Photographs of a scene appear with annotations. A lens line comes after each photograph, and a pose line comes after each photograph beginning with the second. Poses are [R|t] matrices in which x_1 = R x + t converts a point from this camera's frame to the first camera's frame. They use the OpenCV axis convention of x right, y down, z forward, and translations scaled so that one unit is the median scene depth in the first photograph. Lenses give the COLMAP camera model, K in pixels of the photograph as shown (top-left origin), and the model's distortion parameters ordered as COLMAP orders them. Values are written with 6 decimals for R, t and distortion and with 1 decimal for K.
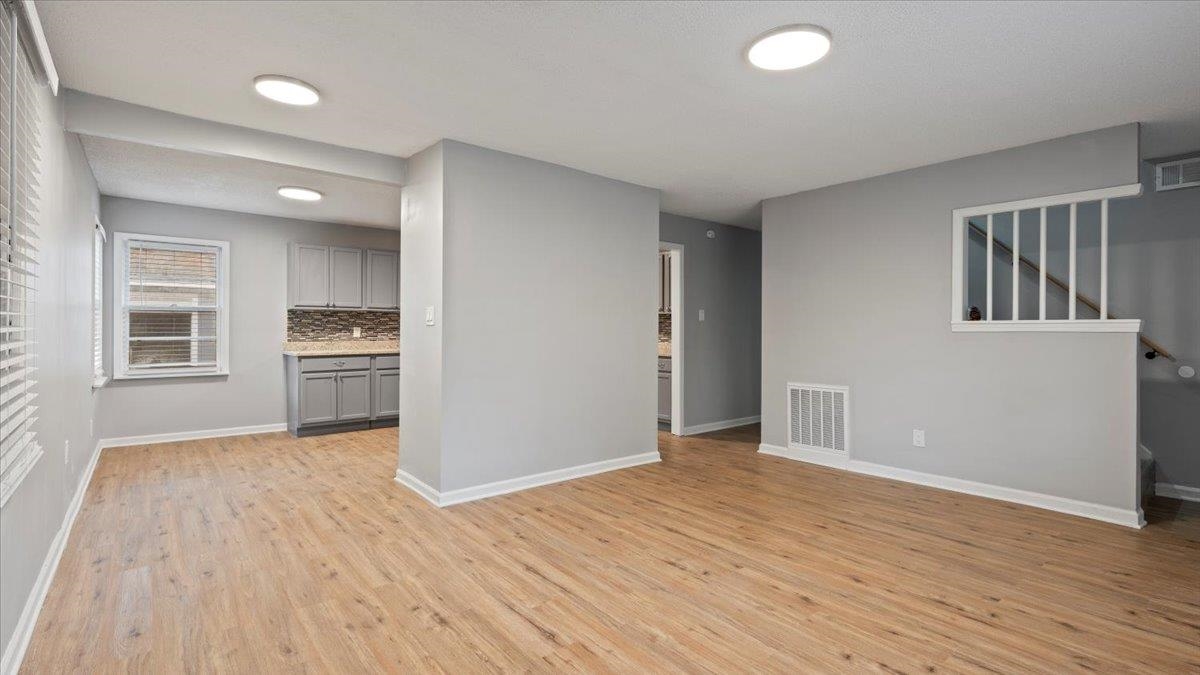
lens RADIAL K [[548.7, 0, 604.5], [0, 548.7, 336.5], [0, 0, 1]] dist [-0.000090, 0.000272]
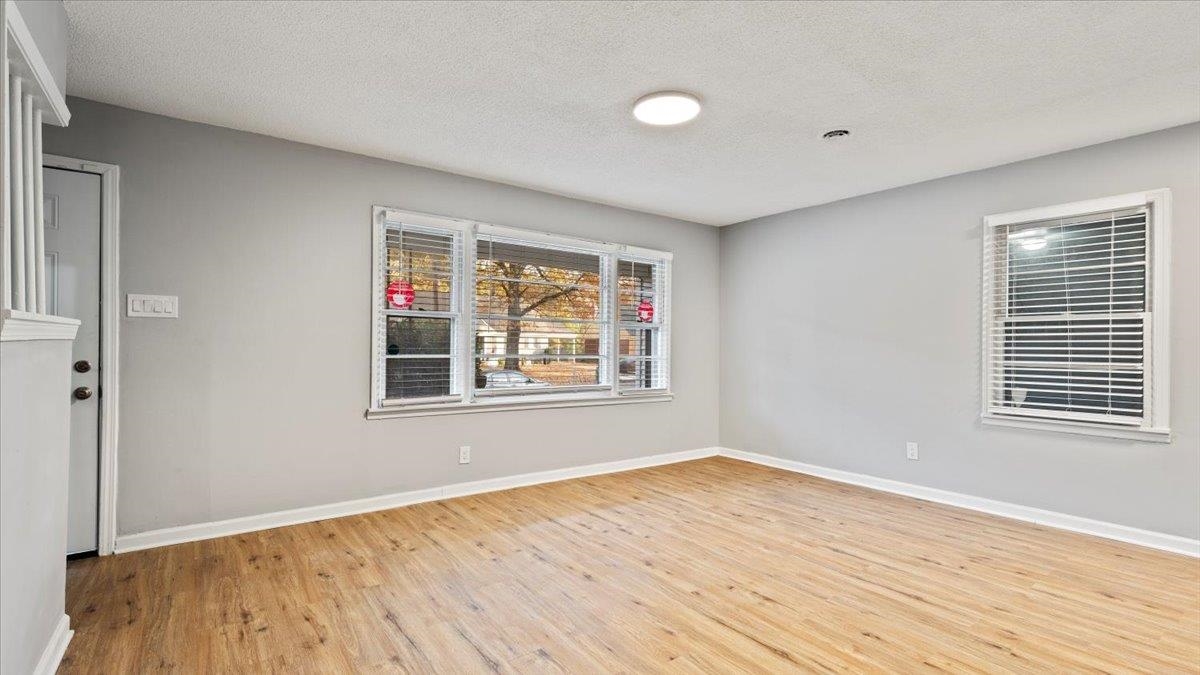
lens RADIAL K [[548.7, 0, 604.5], [0, 548.7, 336.5], [0, 0, 1]] dist [-0.000090, 0.000272]
pose [[-0.998476, -0.013497, 0.053517, 0.339575], [-0.013401, 0.999908, 0.002147, -0.024619], [-0.053541, 0.001427, -0.998565, 1.860254]]
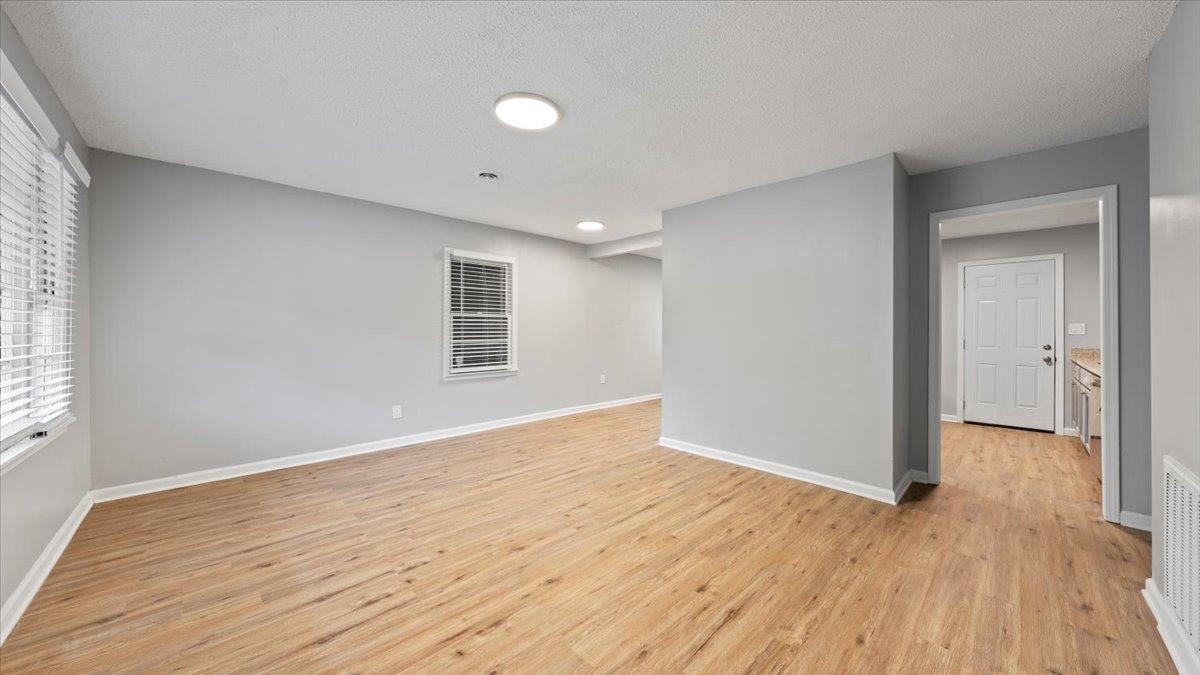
lens RADIAL K [[412.6, 0, 604.1], [0, 412.6, 330.0], [0, 0, 1]] dist [-0.001983, -0.000122]
pose [[0.081300, -0.007026, -0.996665, 1.105401], [-0.017050, 0.999819, -0.008439, -0.012205], [0.996544, 0.017679, 0.081166, 0.924634]]
